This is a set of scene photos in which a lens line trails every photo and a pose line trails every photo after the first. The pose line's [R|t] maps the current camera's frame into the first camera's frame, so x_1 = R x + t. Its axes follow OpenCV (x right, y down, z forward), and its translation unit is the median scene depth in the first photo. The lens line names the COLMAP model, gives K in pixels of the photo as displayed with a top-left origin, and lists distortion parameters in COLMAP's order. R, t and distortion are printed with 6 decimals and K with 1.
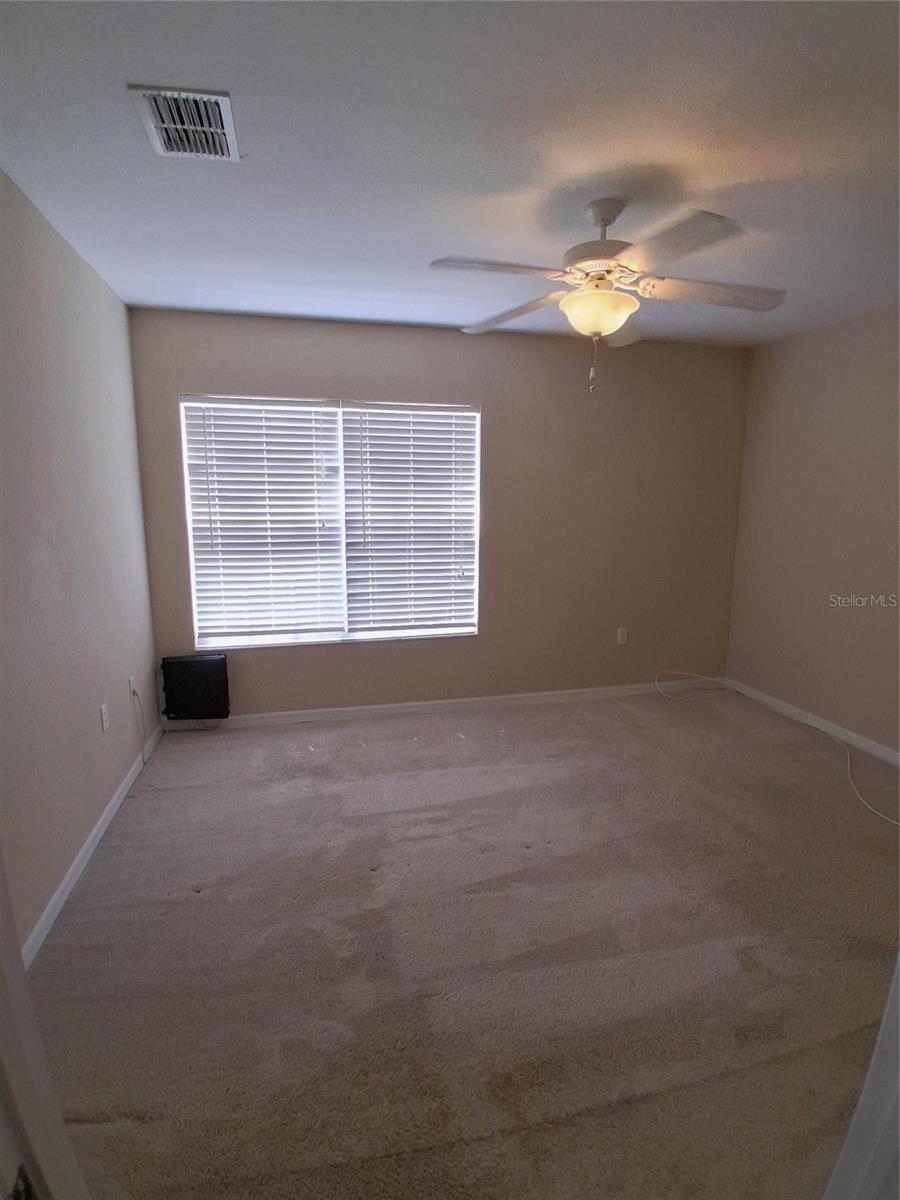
lens RADIAL K [[596.2, 0, 447.4], [0, 596.2, 596.6], [0, 0, 1]] dist [0.002192, -0.043843]
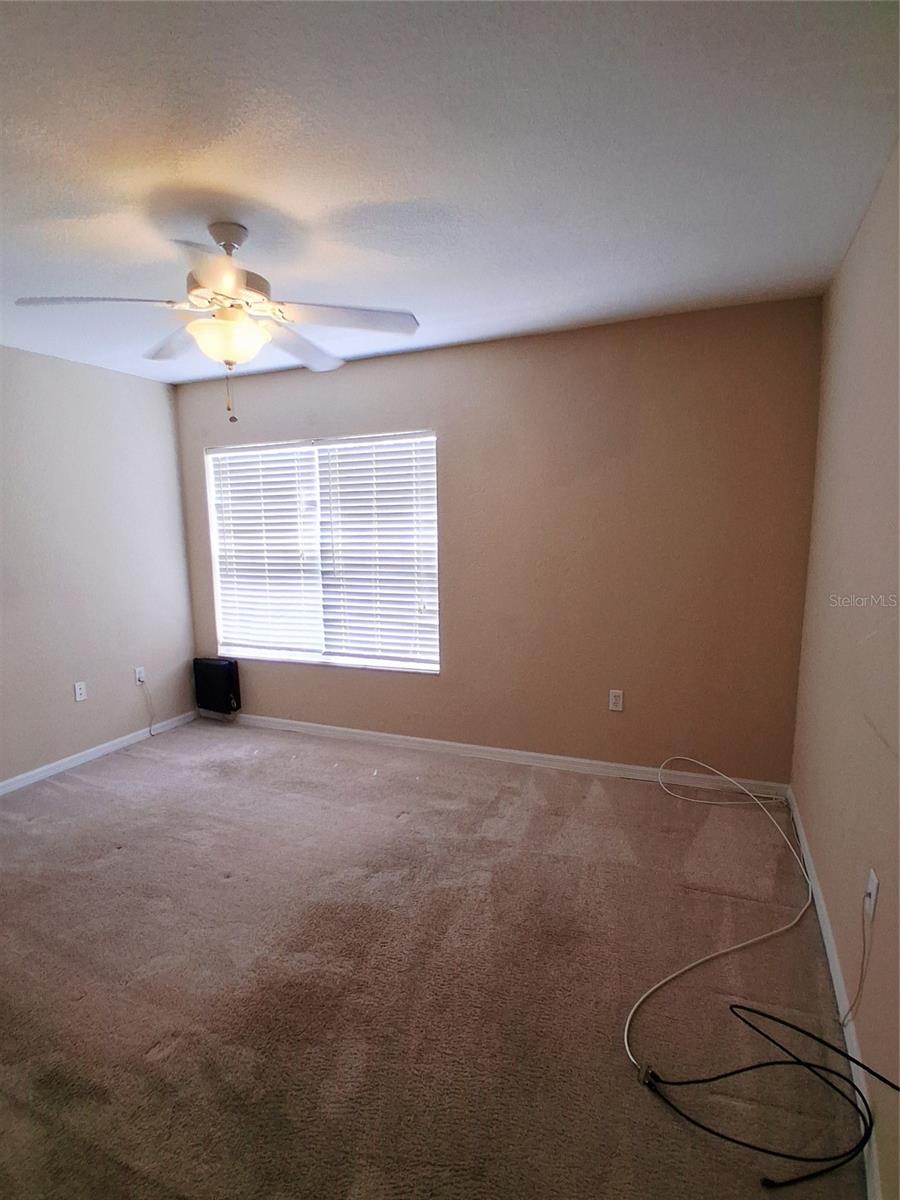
lens RADIAL K [[625.9, 0, 449.0], [0, 625.9, 621.3], [0, 0, 1]] dist [0.000040, 0.000023]
pose [[0.798690, 0.075259, -0.597018, 0.695041], [-0.078654, 0.996693, 0.020418, -0.041859], [0.596580, 0.030651, 0.801968, 0.239104]]
